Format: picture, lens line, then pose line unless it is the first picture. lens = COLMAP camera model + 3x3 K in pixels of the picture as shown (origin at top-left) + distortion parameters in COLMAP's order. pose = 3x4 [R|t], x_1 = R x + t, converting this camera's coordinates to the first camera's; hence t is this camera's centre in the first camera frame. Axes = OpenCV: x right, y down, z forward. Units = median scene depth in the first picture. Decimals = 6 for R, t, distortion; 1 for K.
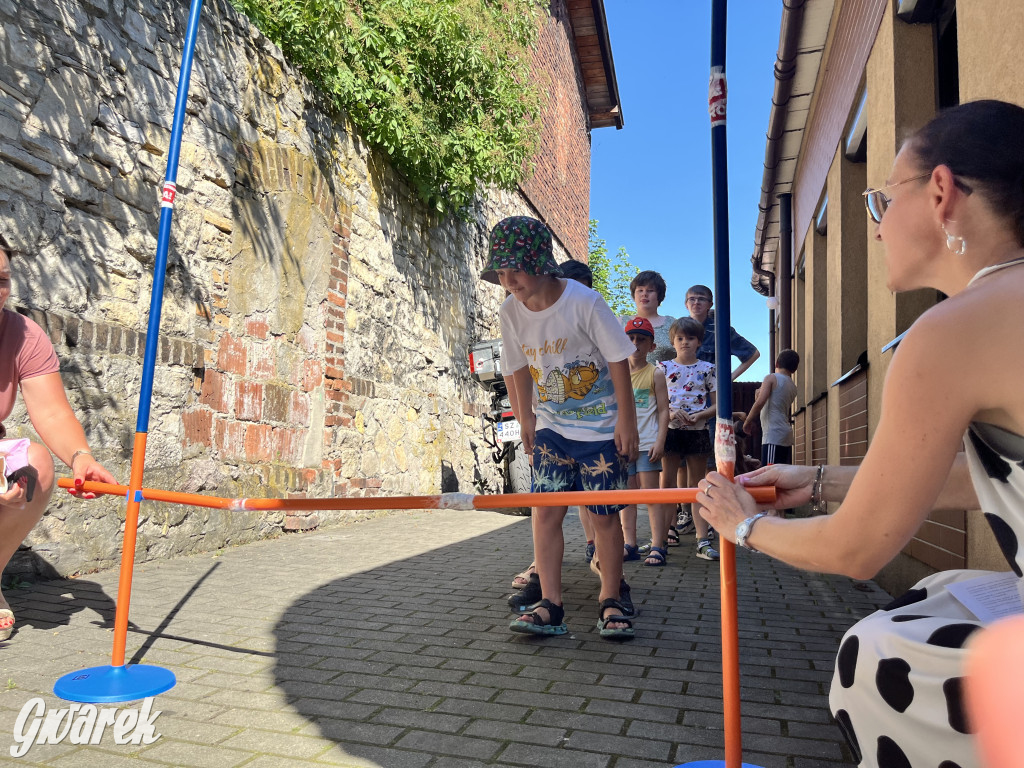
lens RADIAL K [[780.9, 0, 515.2], [0, 780.9, 390.3], [0, 0, 1]] dist [0.043946, -0.064172]
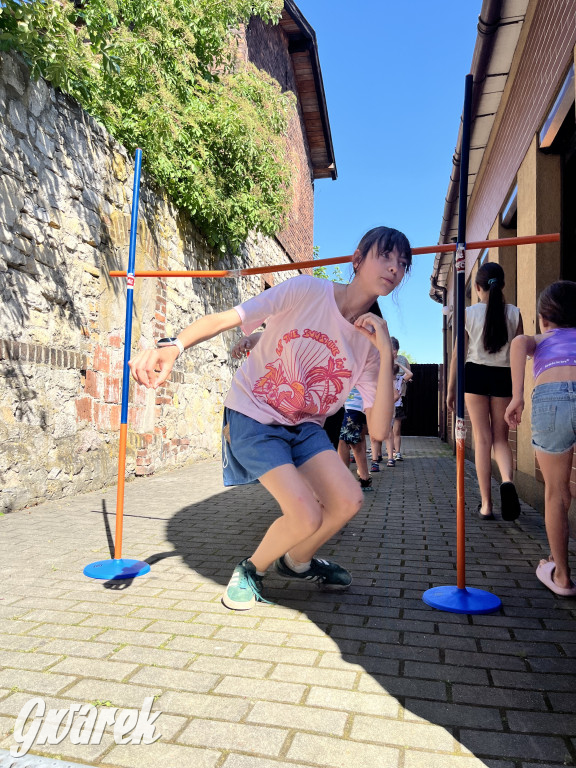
lens RADIAL K [[585.7, 0, 287.0], [0, 585.7, 390.3], [0, 0, 1]] dist [0.043946, -0.064172]
pose [[0.997654, -0.012879, 0.067236, -0.075086], [0.010017, 0.999037, 0.042727, -0.027307], [-0.067721, -0.041953, 0.996822, -0.123407]]
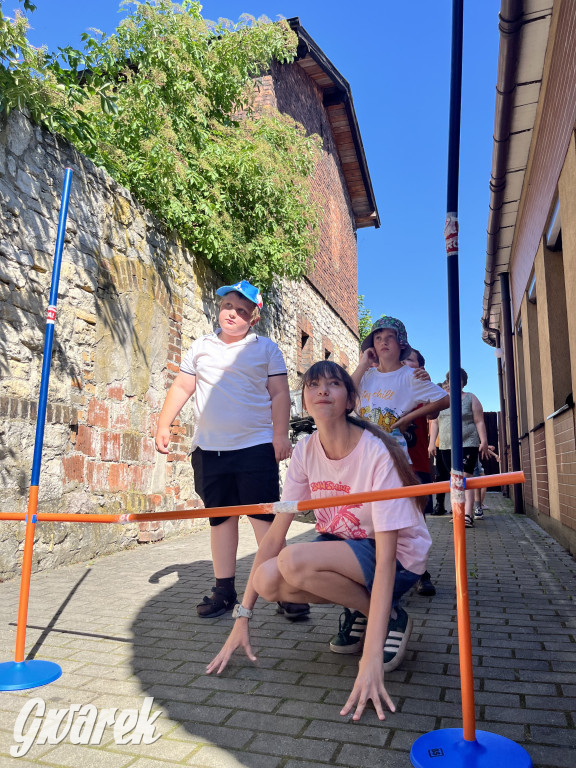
lens RADIAL K [[585.7, 0, 286.9], [0, 585.7, 387.5], [0, 0, 1]] dist [0.043946, -0.064172]
pose [[0.998653, -0.039125, -0.034071, 0.001938], [0.037083, 0.997590, -0.058644, -0.015658], [0.036283, 0.057301, 0.997697, -0.005826]]
